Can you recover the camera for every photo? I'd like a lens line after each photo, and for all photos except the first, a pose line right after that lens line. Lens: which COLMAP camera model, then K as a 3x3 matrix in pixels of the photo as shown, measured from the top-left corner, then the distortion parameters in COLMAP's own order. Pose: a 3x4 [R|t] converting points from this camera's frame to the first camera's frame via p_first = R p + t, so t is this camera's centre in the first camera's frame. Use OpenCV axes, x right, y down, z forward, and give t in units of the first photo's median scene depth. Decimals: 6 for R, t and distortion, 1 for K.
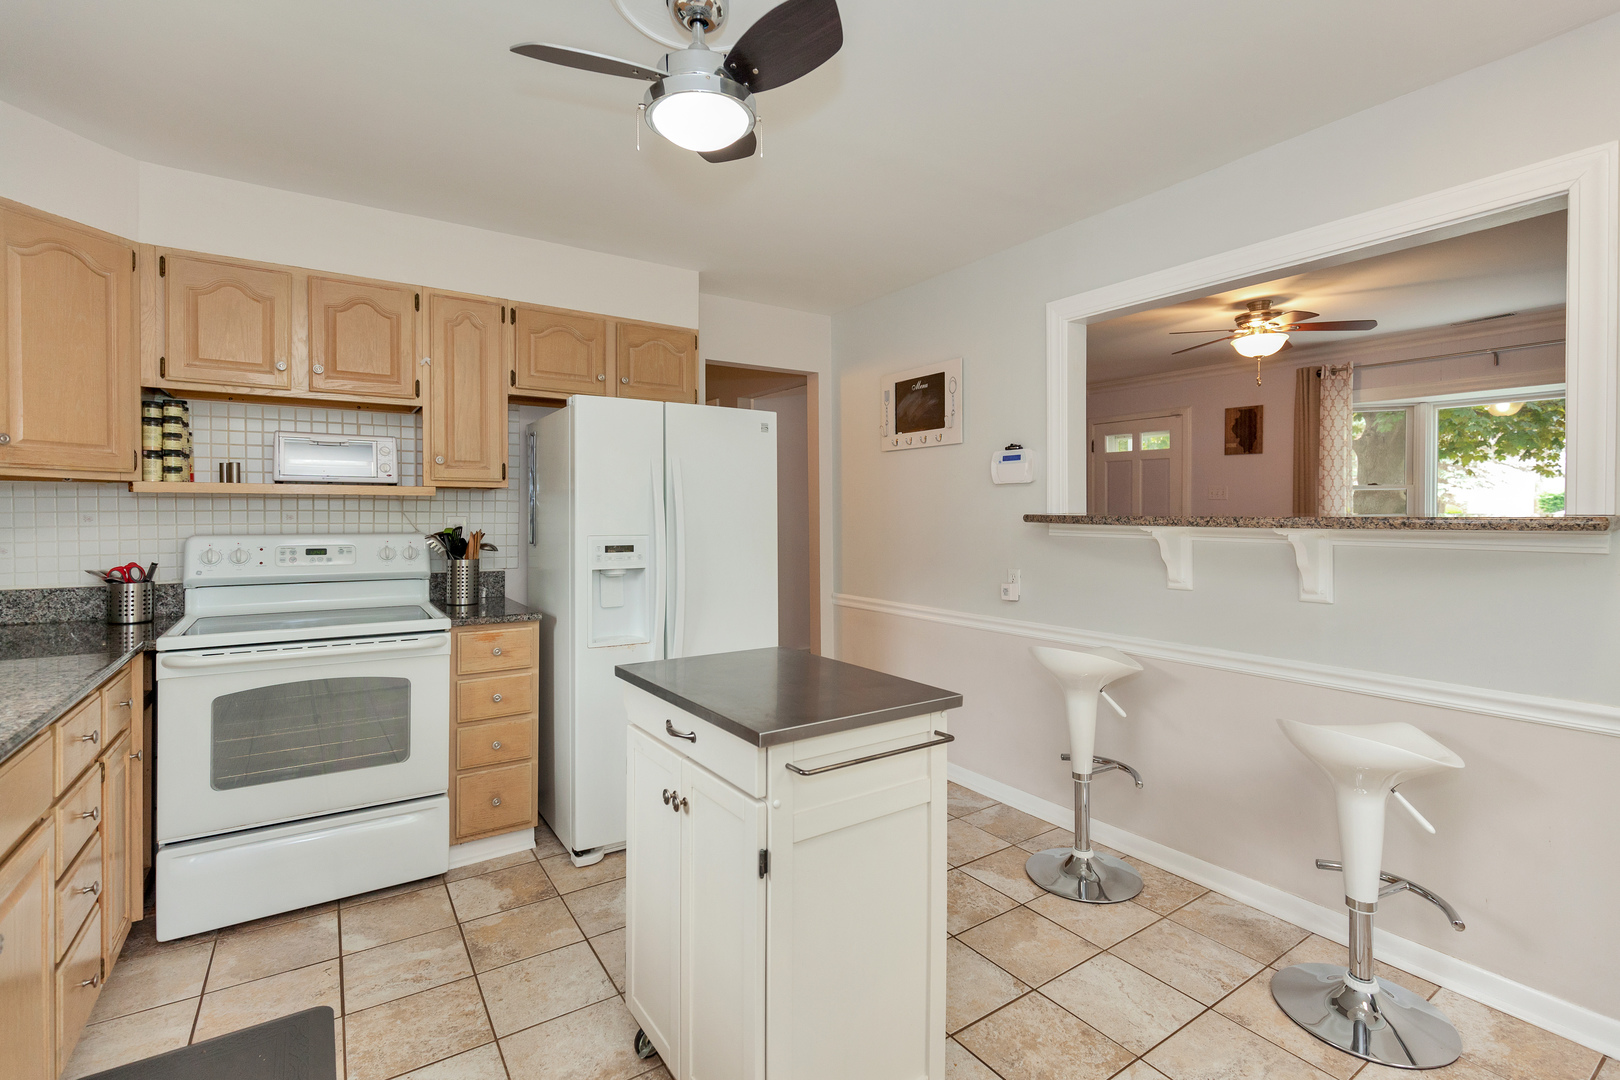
lens RADIAL K [[749.9, 0, 815.2], [0, 749.9, 510.1], [0, 0, 1]] dist [0.000439, -0.000143]
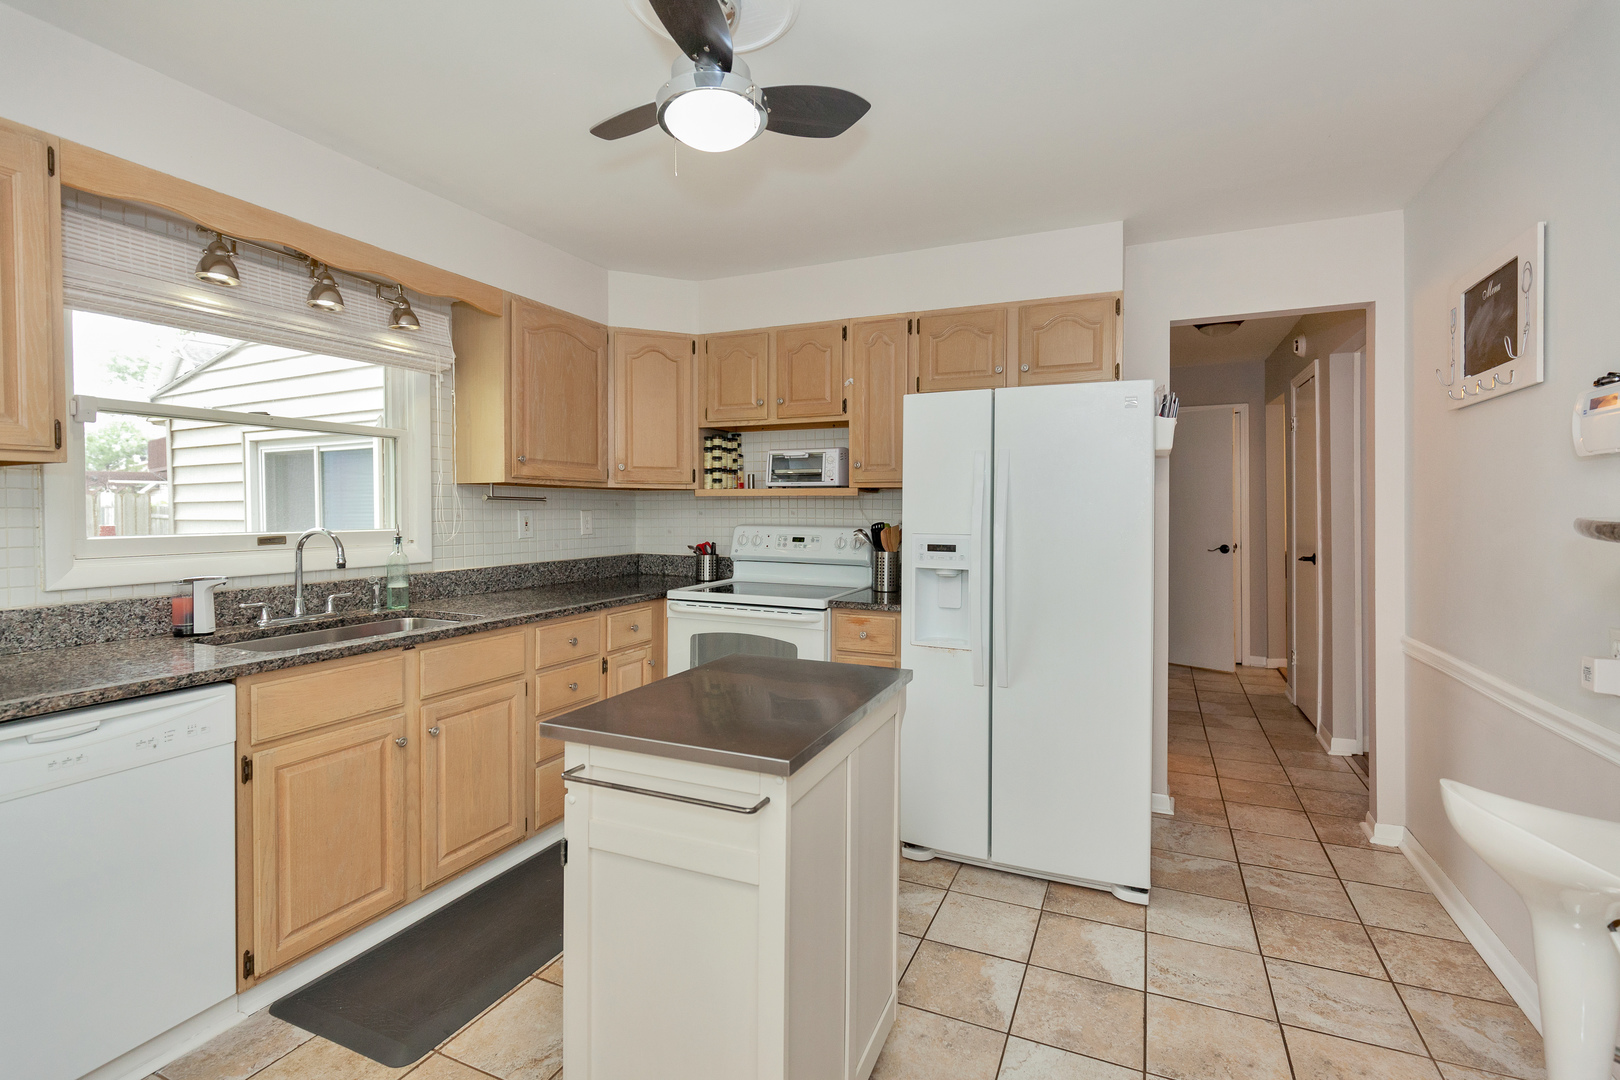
lens RADIAL K [[738.4, 0, 813.2], [0, 738.4, 507.0], [0, 0, 1]] dist [0.020387, -0.000129]
pose [[0.535294, 0.000850, -0.844665, 0.463447], [0.001368, 0.999997, 0.001873, -0.003994], [0.844665, -0.002158, 0.535292, 0.349976]]
